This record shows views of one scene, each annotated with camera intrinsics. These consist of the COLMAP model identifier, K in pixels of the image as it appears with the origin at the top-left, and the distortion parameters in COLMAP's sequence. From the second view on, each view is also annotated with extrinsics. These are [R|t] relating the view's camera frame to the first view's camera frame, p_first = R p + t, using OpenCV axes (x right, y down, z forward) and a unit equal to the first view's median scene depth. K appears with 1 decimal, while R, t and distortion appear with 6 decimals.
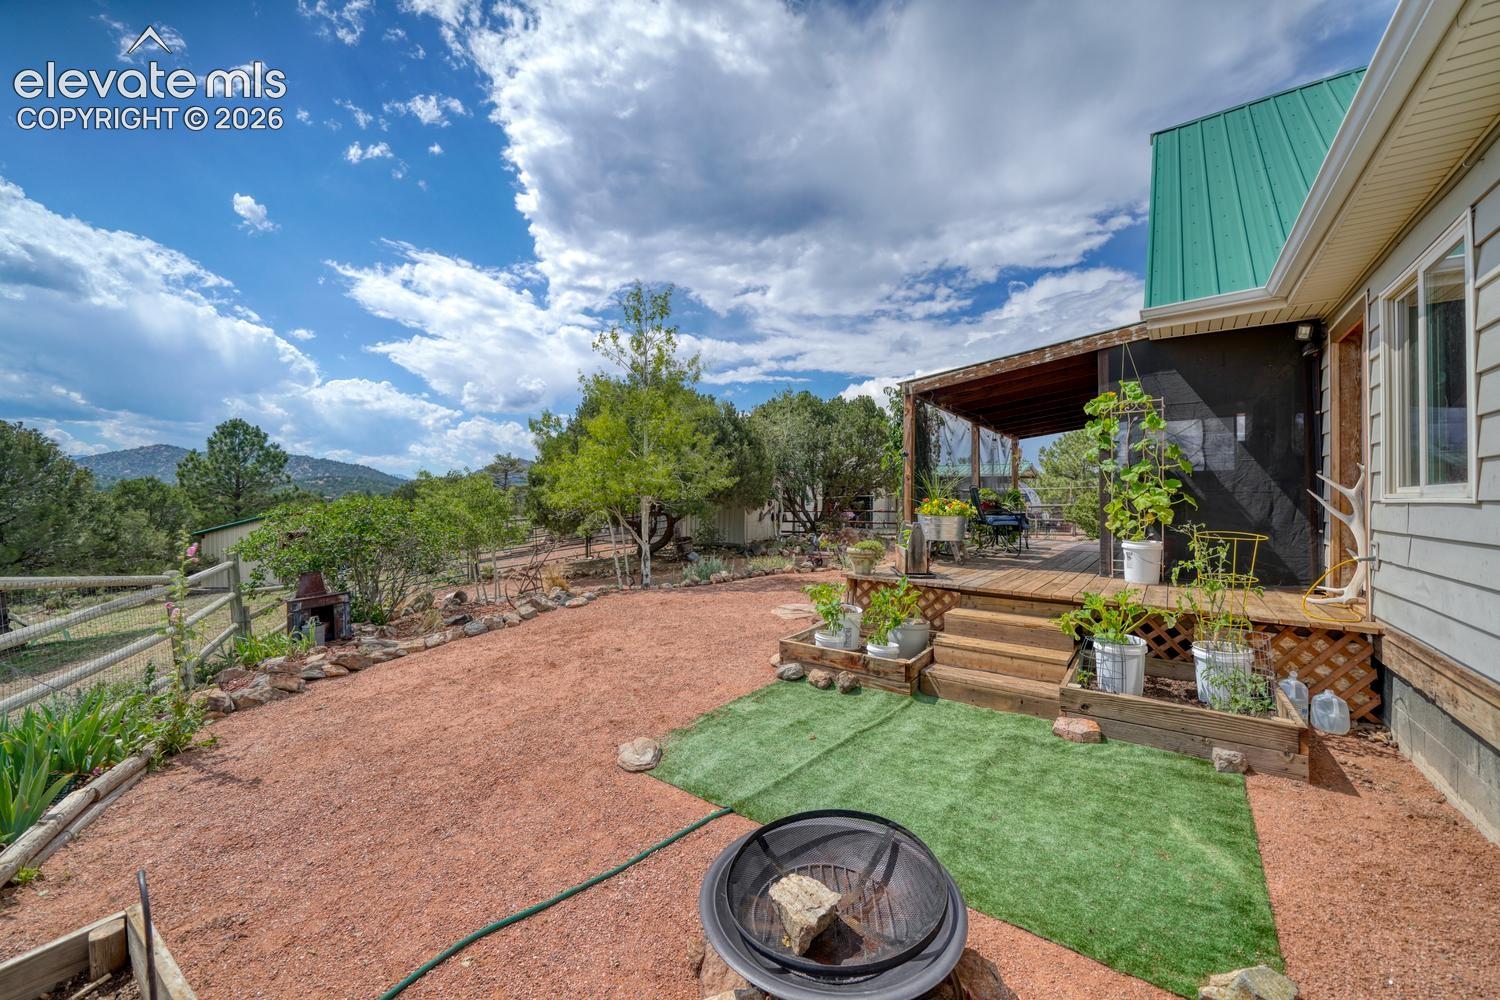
lens RADIAL K [[563.8, 0, 747.5], [0, 563.8, 499.6], [0, 0, 1]] dist [-0.002171, -0.000031]
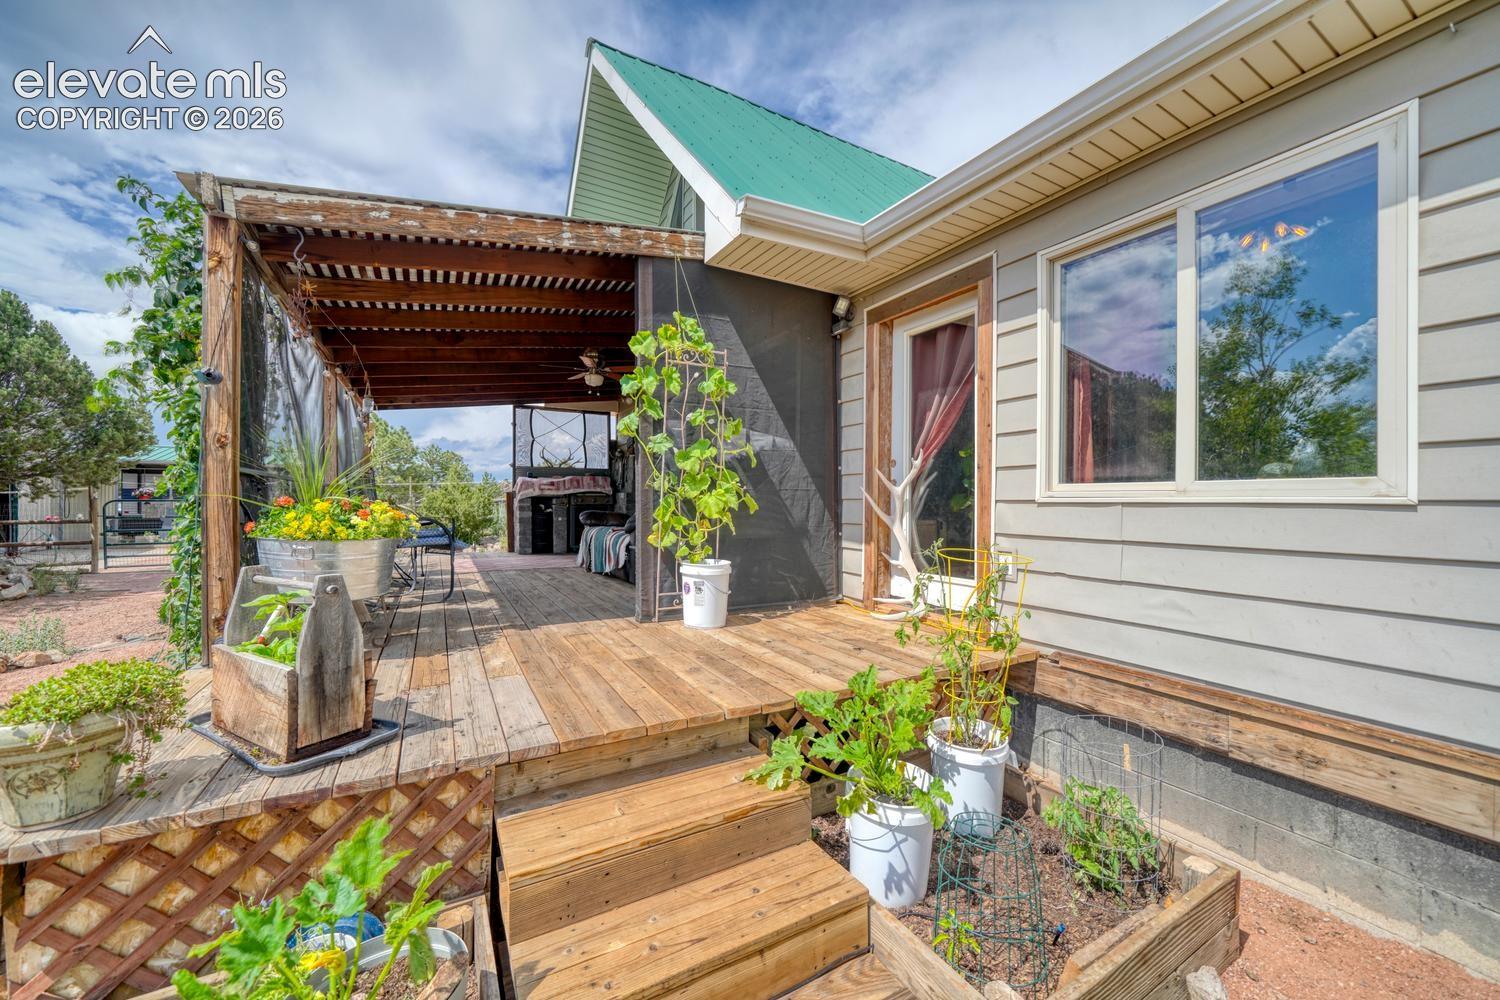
lens RADIAL K [[563.8, 0, 748.4], [0, 563.8, 504.3], [0, 0, 1]] dist [-0.002171, -0.000031]
pose [[0.413642, -0.013184, 0.910344, 0.114436], [0.003592, 0.999911, 0.012849, -0.002282], [-0.910432, -0.002045, 0.413653, 0.667829]]
